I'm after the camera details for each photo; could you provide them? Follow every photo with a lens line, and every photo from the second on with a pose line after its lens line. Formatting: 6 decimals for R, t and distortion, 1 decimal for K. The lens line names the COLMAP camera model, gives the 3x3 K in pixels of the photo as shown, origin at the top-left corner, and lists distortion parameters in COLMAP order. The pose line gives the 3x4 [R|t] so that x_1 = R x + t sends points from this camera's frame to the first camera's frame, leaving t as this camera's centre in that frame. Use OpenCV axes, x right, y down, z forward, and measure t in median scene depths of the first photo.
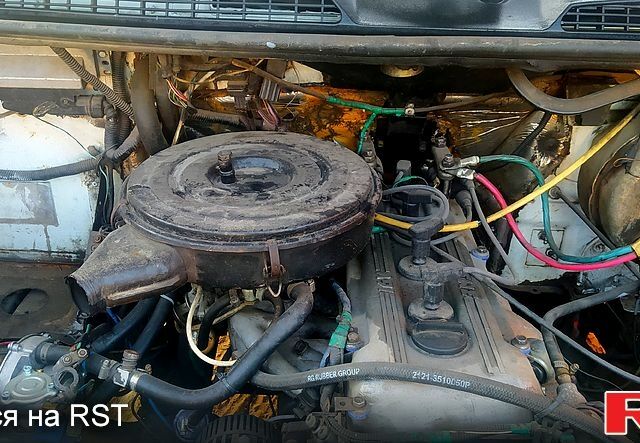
lens RADIAL K [[685.1, 0, 318.9], [0, 685.1, 224.4], [0, 0, 1]] dist [0.013759, 0.000000]
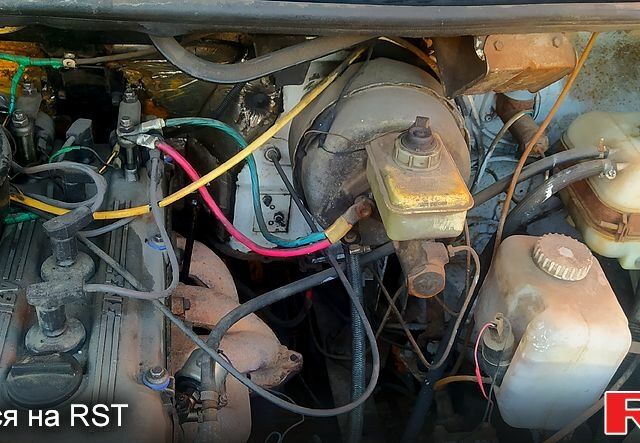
lens RADIAL K [[685.1, 0, 322.3], [0, 685.1, 220.2], [0, 0, 1]] dist [0.013759, 0.000000]
pose [[0.982131, -0.034437, 0.185023, 0.264757], [0.006559, 0.988783, 0.149215, -0.101412], [-0.188086, -0.145335, 0.971340, 0.150117]]
